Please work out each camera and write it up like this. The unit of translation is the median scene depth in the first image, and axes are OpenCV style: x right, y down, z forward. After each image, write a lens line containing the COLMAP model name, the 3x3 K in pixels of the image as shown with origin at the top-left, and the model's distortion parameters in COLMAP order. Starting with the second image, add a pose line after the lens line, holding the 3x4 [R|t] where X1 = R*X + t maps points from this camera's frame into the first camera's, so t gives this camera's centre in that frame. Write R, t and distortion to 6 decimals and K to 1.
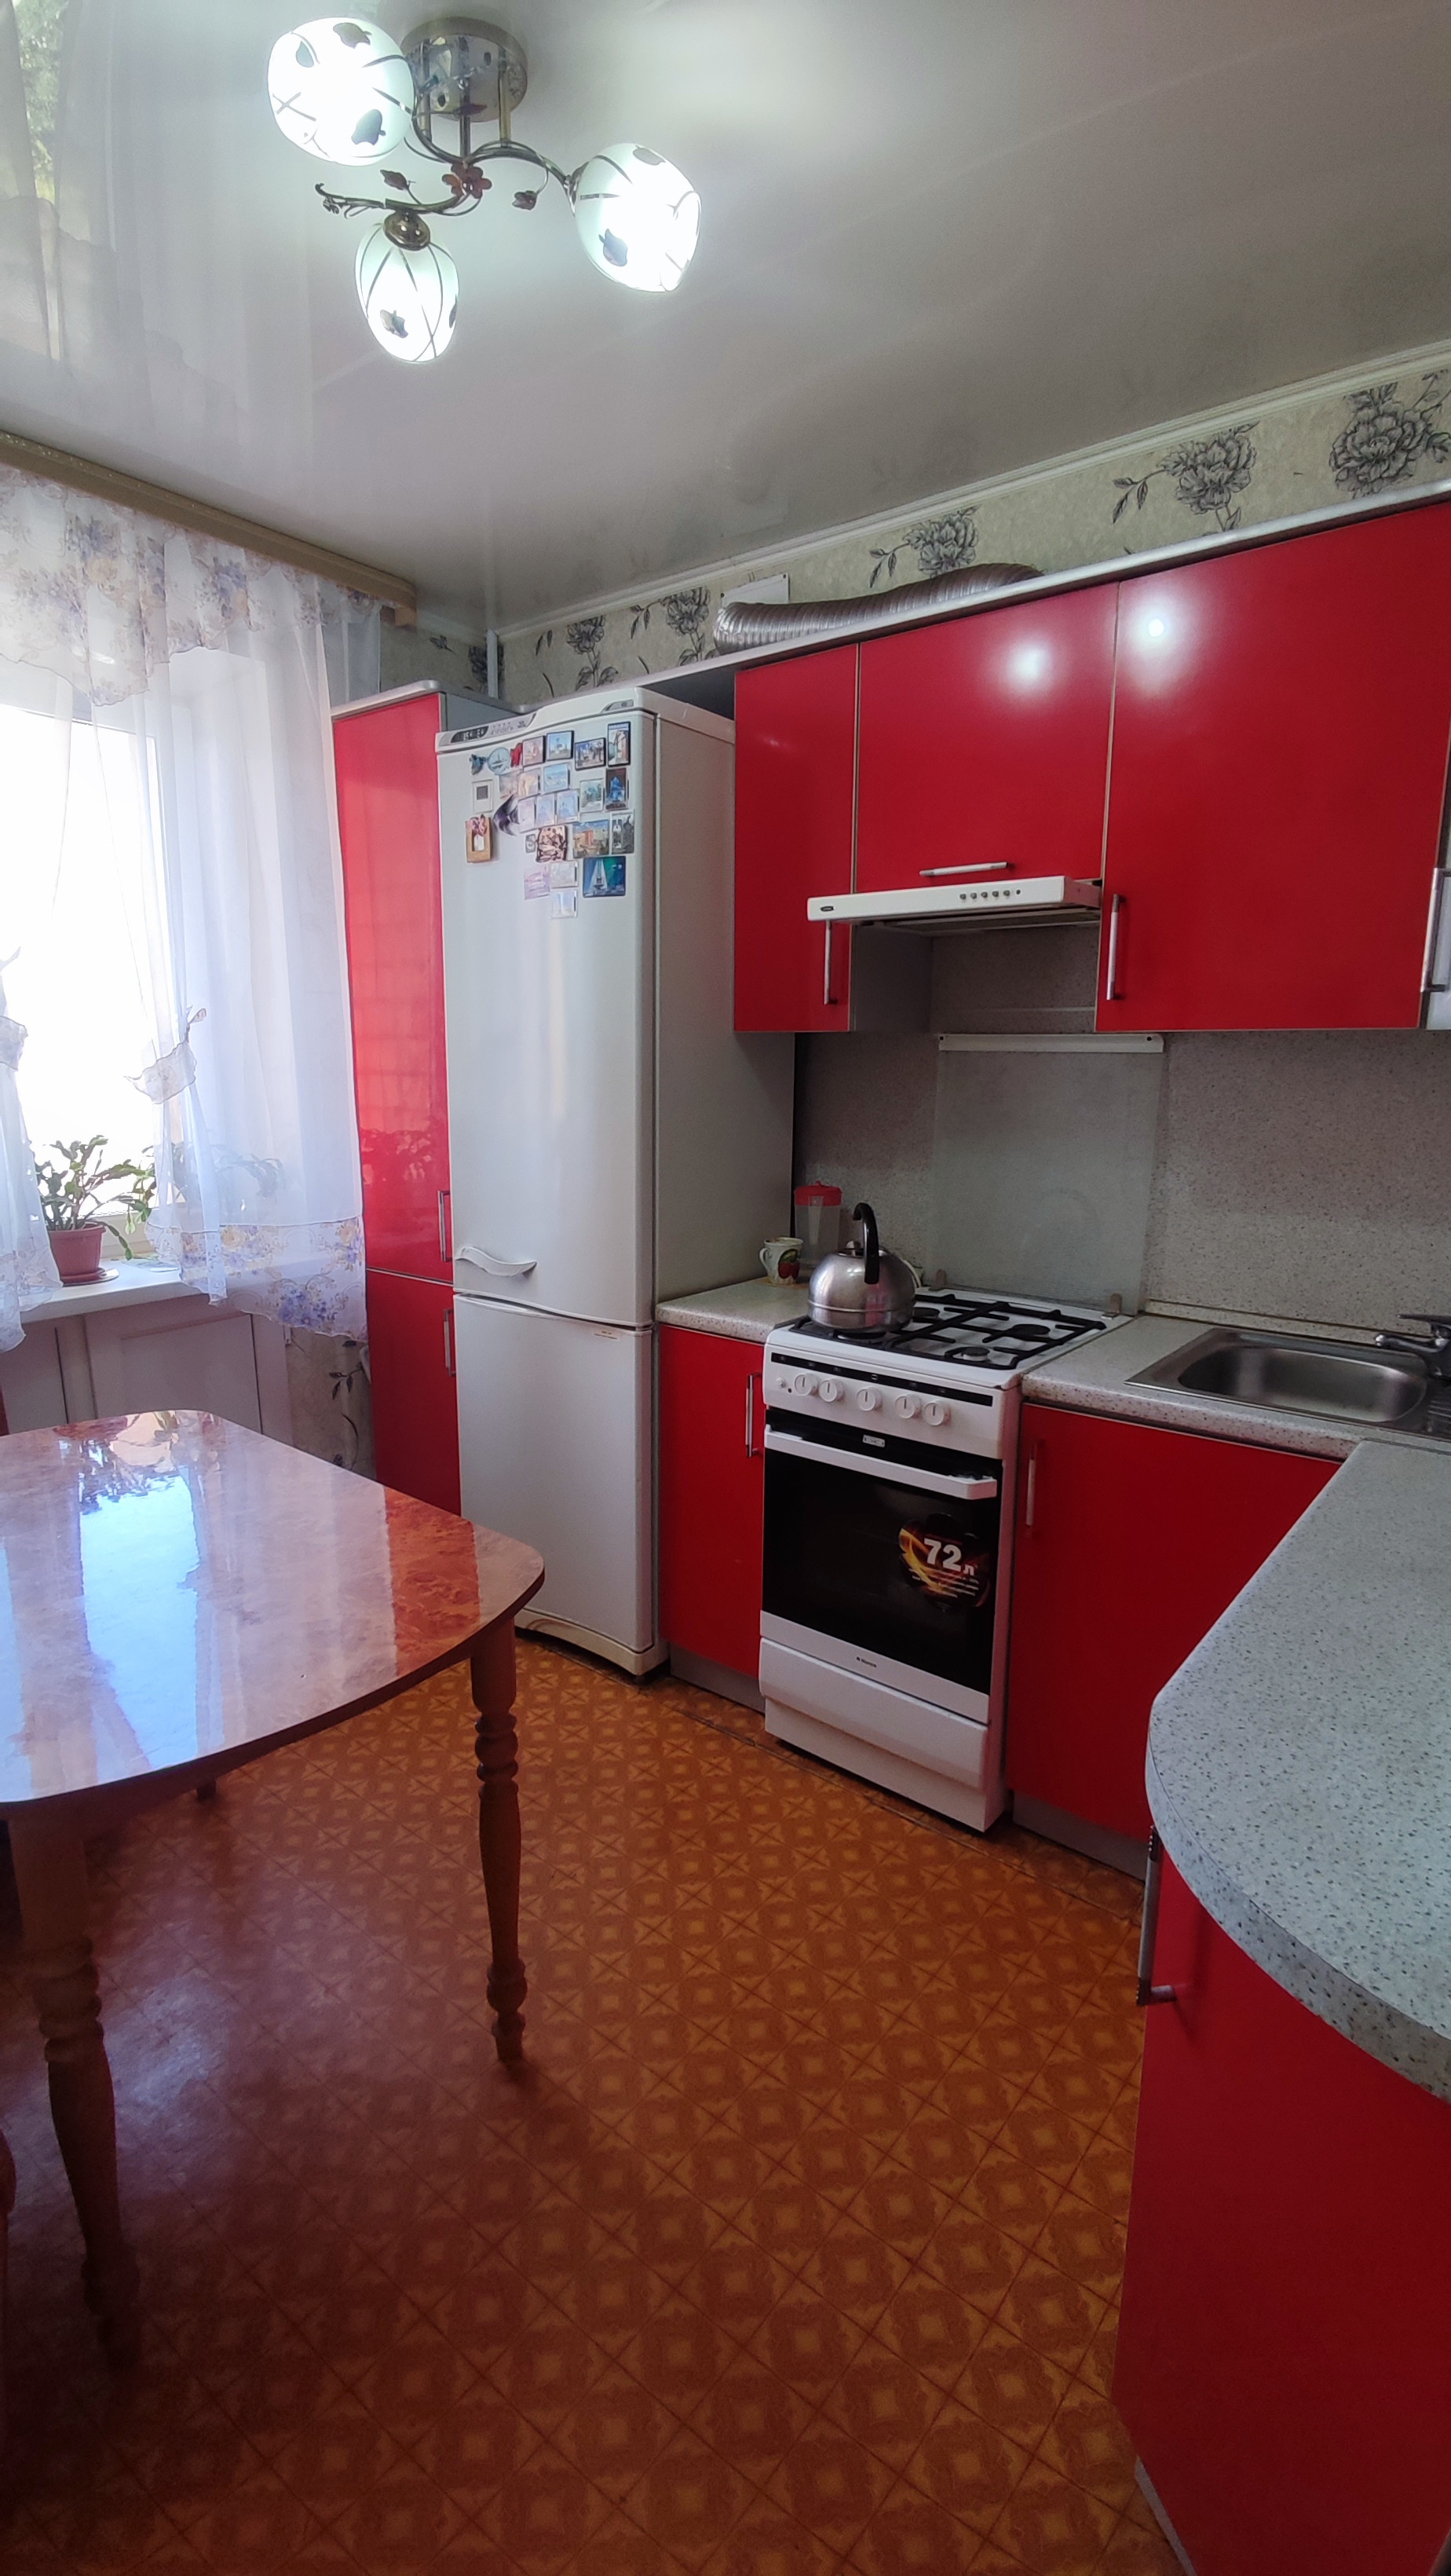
lens RADIAL K [[1178.1, 0, 725.5], [0, 1178.1, 1288.0], [0, 0, 1]] dist [-0.002761, -0.004477]
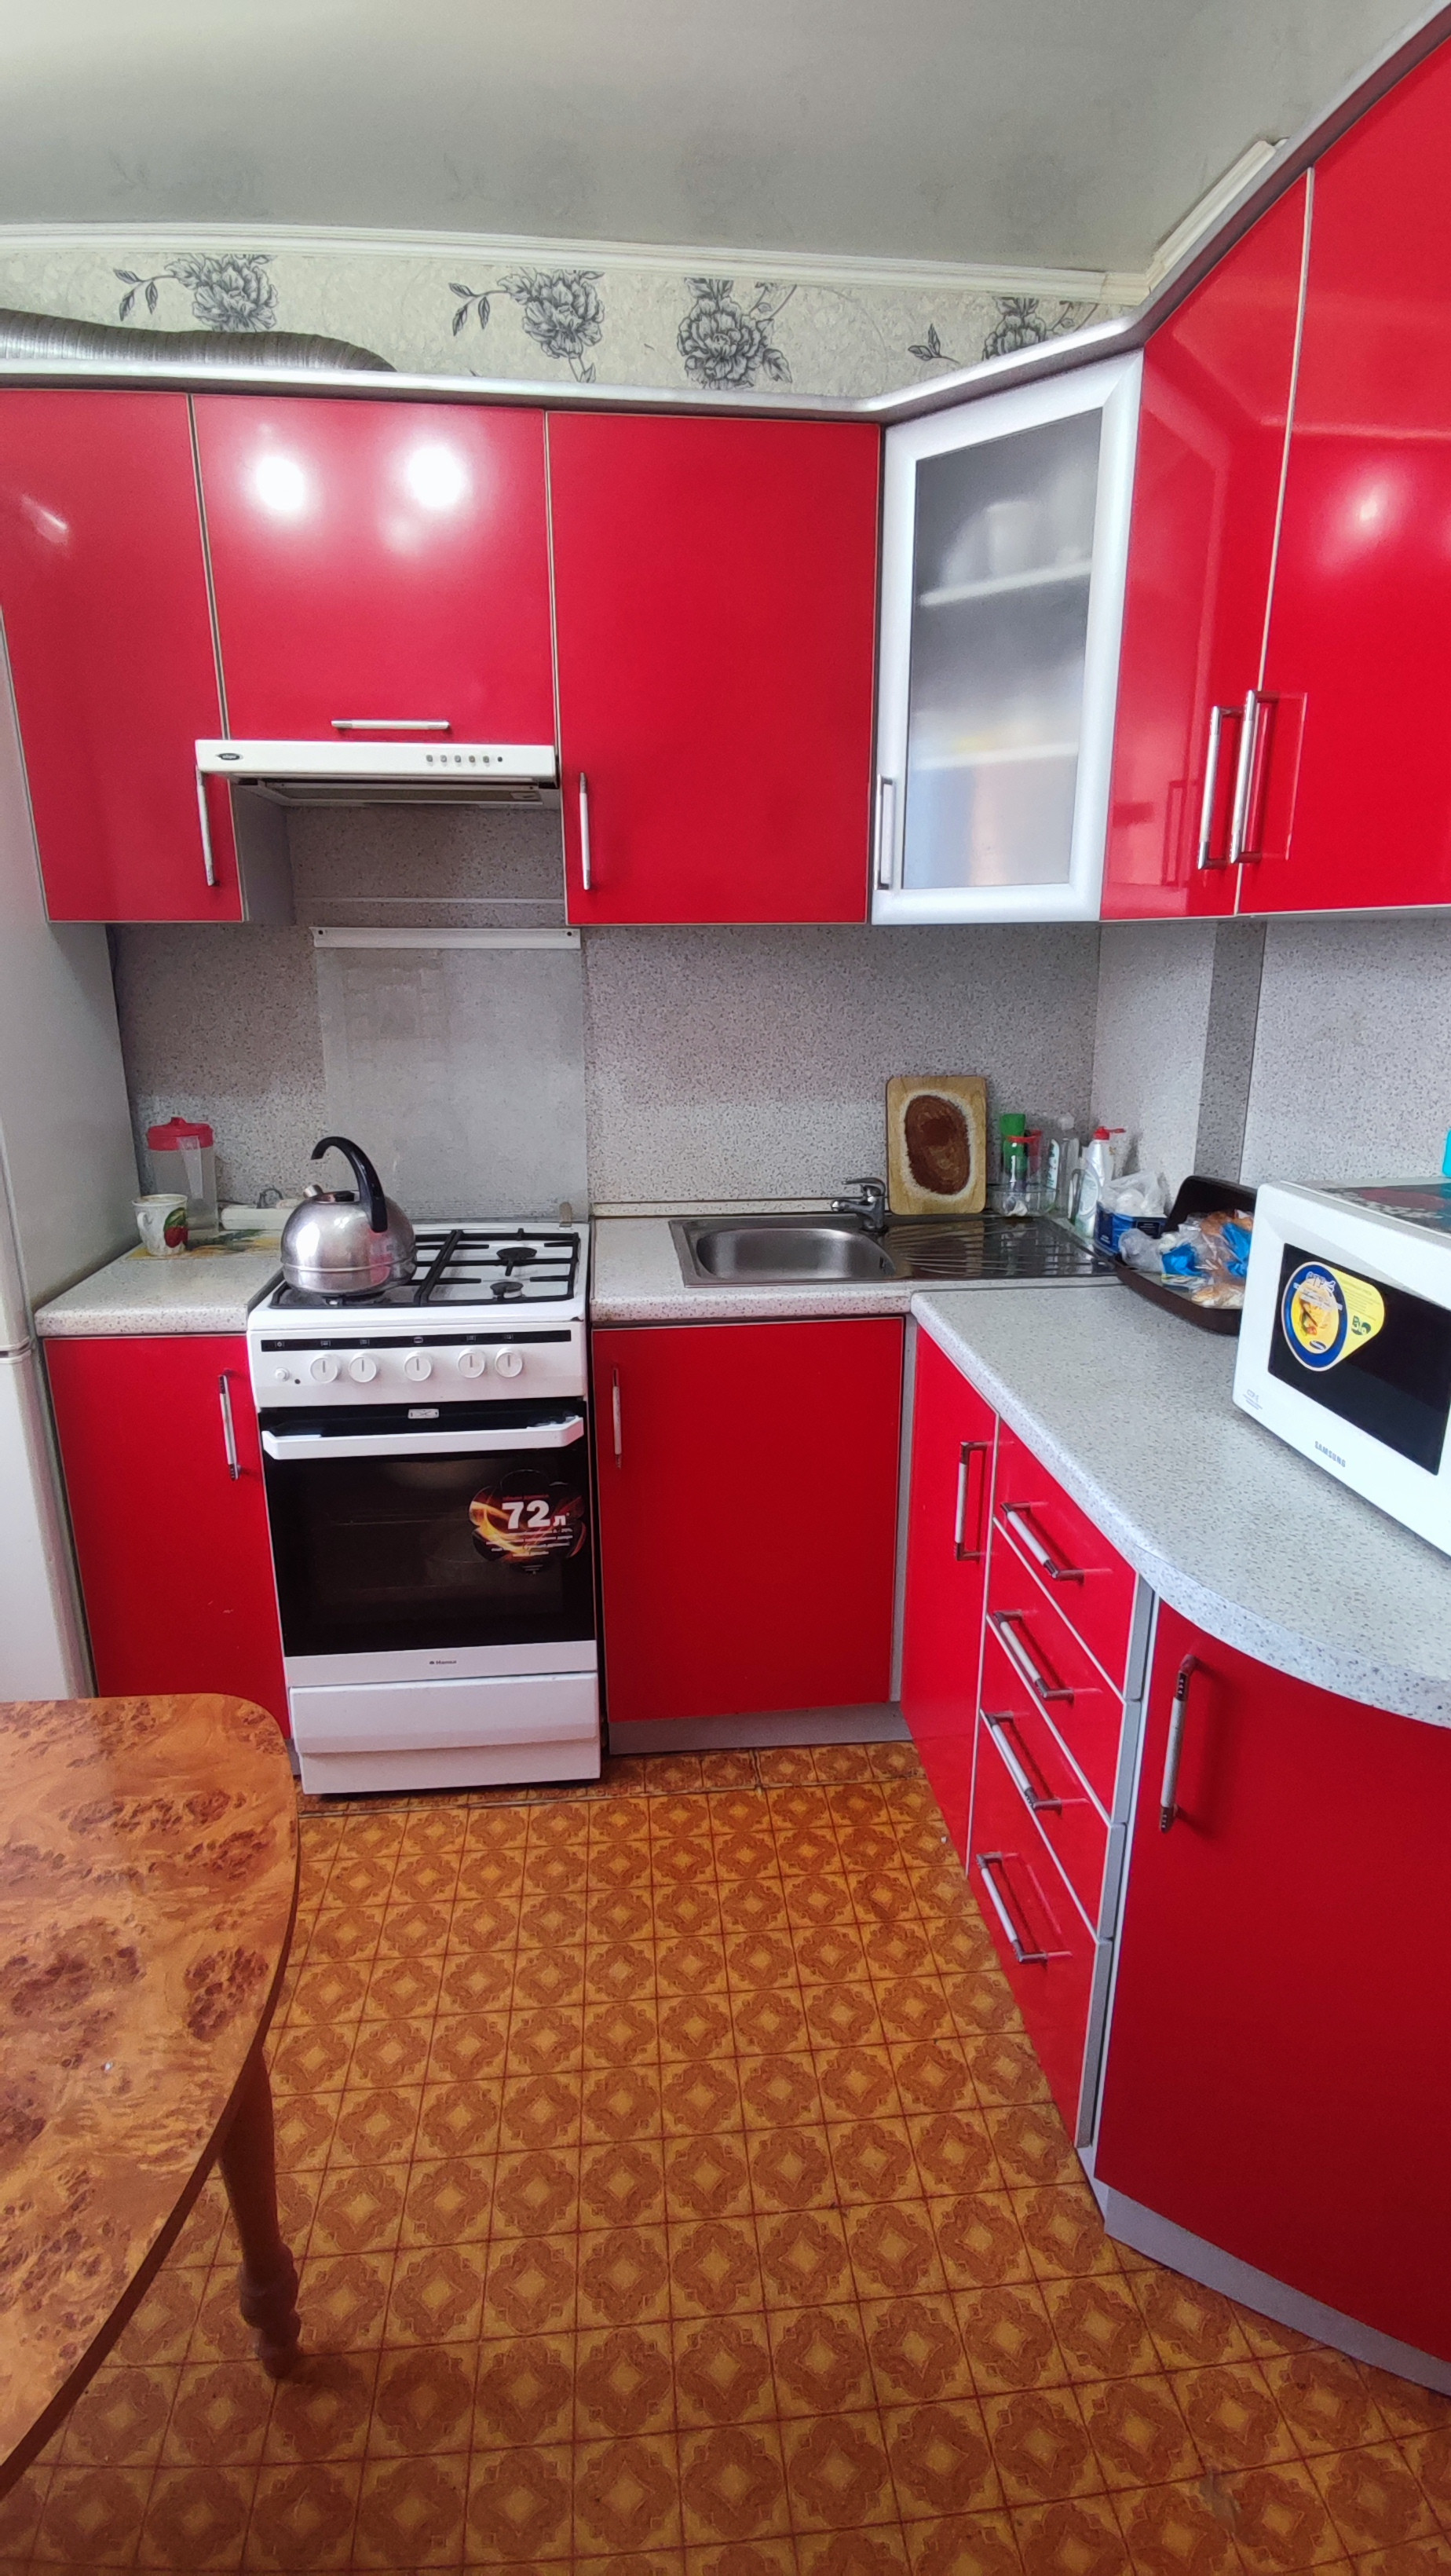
lens RADIAL K [[1177.0, 0, 725.5], [0, 1177.0, 1288.0], [0, 0, 1]] dist [0.000770, -0.004837]
pose [[0.711853, -0.196238, 0.674356, -0.283603], [0.142795, 0.980556, 0.134607, -0.043967], [-0.687659, 0.000475, 0.726034, 0.240737]]
